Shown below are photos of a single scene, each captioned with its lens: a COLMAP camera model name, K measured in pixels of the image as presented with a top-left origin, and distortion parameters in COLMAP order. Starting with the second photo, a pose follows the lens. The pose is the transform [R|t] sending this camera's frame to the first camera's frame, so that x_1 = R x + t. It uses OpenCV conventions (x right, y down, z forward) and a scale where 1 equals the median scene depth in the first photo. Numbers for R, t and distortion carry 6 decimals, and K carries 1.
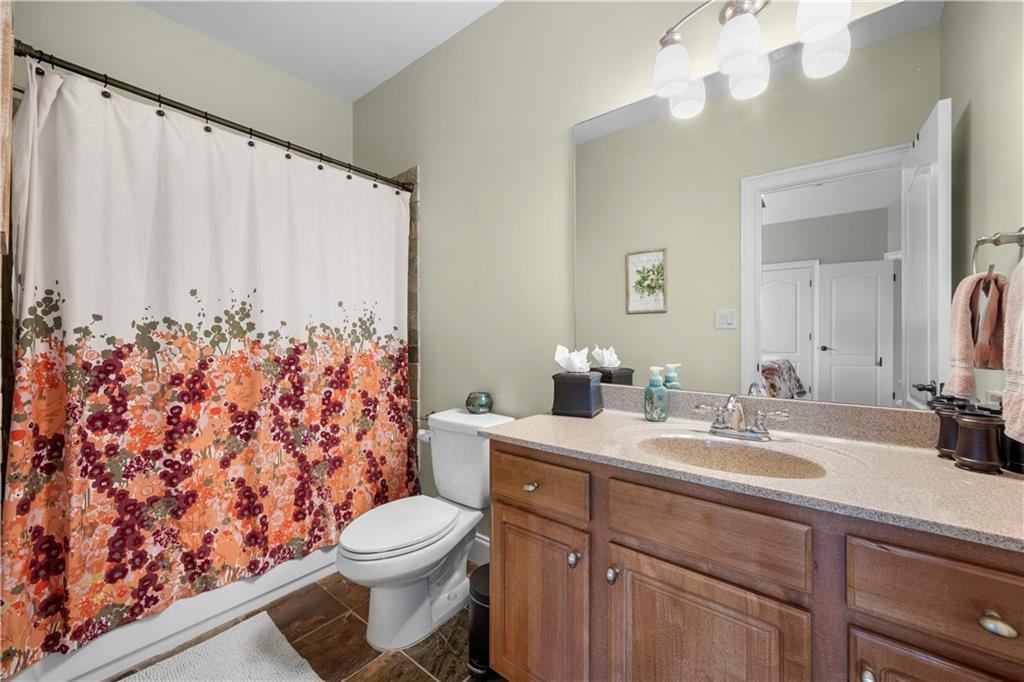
lens RADIAL K [[403.7, 0, 511.5], [0, 403.7, 338.0], [0, 0, 1]] dist [-0.001359, -0.000606]
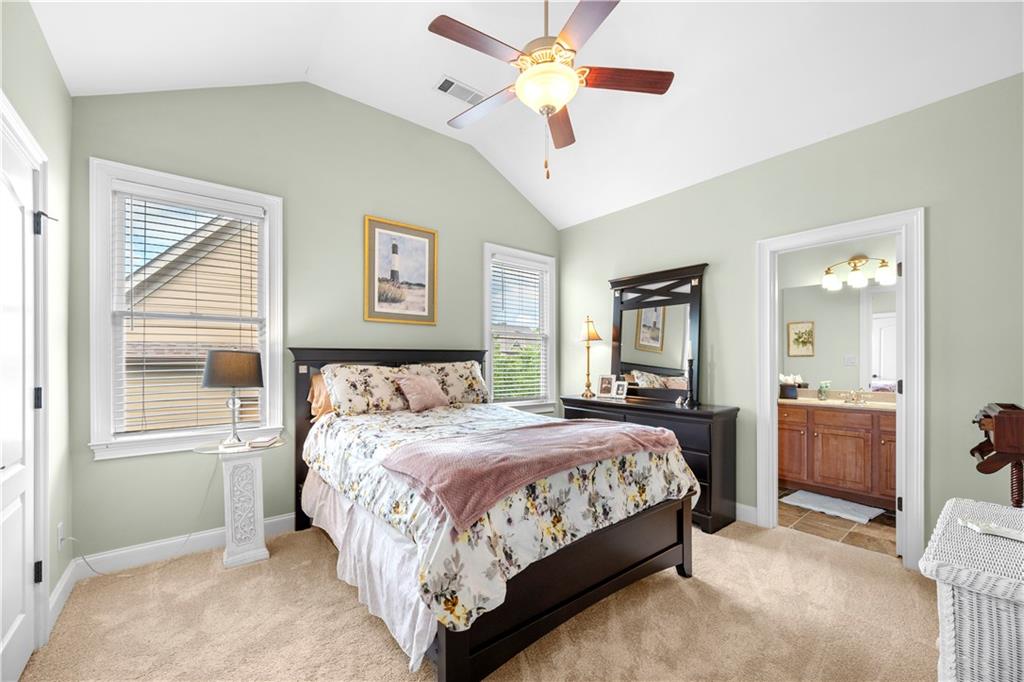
lens RADIAL K [[403.7, 0, 506.9], [0, 403.7, 368.6], [0, 0, 1]] dist [-0.001359, -0.000606]
pose [[0.975843, 0.000481, -0.218474, -0.611098], [0.001957, 0.999938, 0.010944, -0.029577], [0.218466, -0.011107, 0.975781, -1.161529]]
